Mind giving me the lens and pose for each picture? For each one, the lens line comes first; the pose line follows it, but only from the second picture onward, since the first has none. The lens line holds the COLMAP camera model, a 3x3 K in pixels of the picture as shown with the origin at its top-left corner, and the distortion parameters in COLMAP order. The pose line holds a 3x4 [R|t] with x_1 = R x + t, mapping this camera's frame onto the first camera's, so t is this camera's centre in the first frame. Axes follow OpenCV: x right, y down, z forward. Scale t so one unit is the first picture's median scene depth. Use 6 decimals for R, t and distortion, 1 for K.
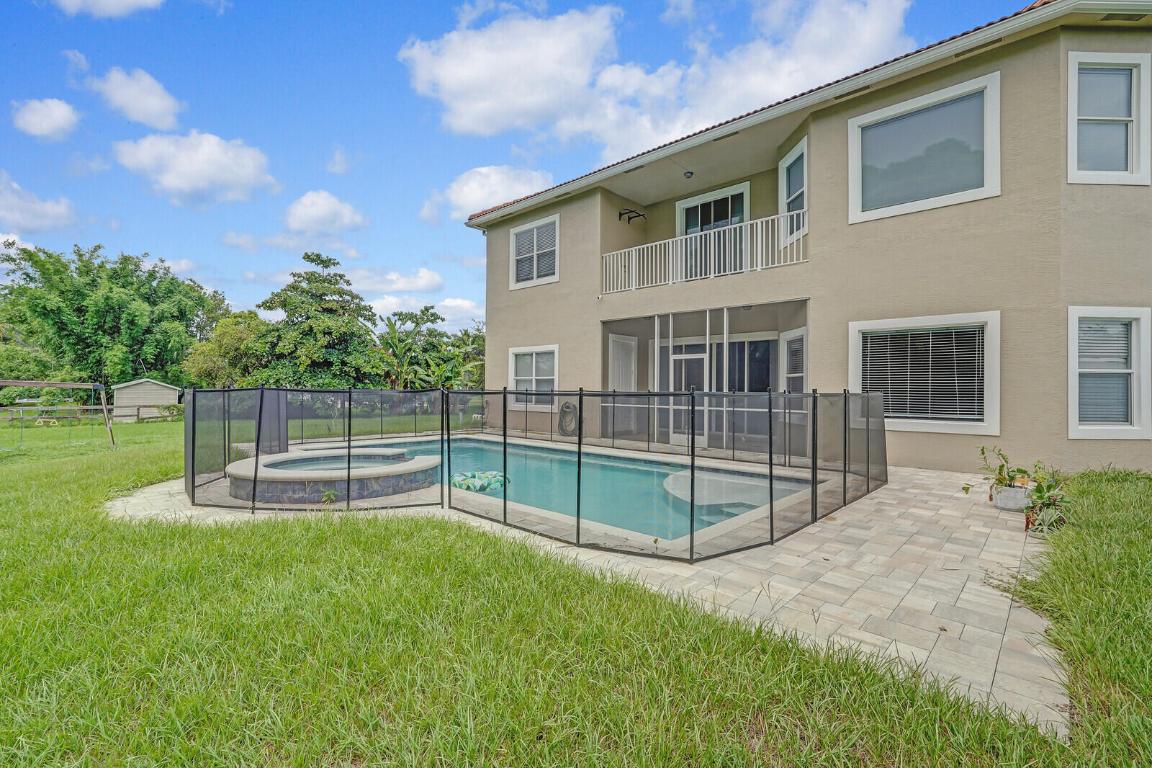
lens RADIAL K [[517.1, 0, 578.5], [0, 517.1, 385.7], [0, 0, 1]] dist [-0.002300, -0.000260]
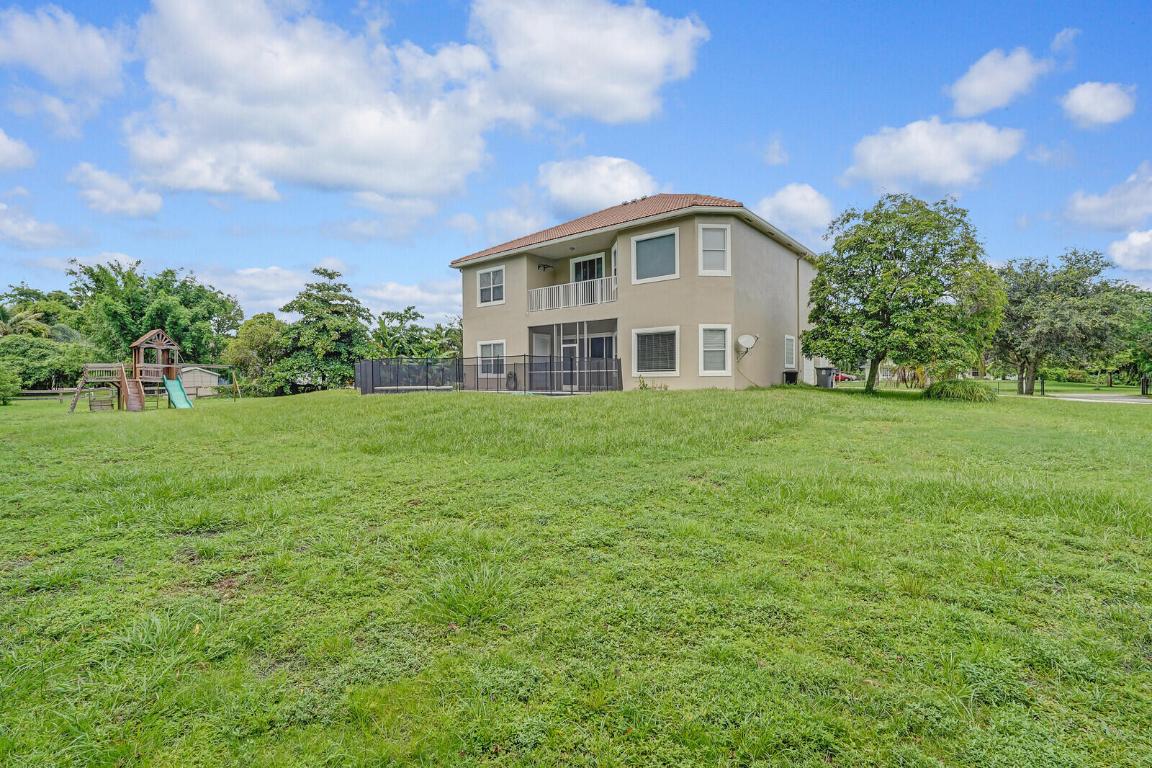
lens RADIAL K [[517.1, 0, 577.8], [0, 517.1, 384.3], [0, 0, 1]] dist [-0.002300, -0.000260]
pose [[0.998140, -0.015569, 0.058943, 0.046581], [0.014490, 0.999720, 0.018688, 0.020564], [-0.059217, -0.017799, 0.998086, -0.361220]]
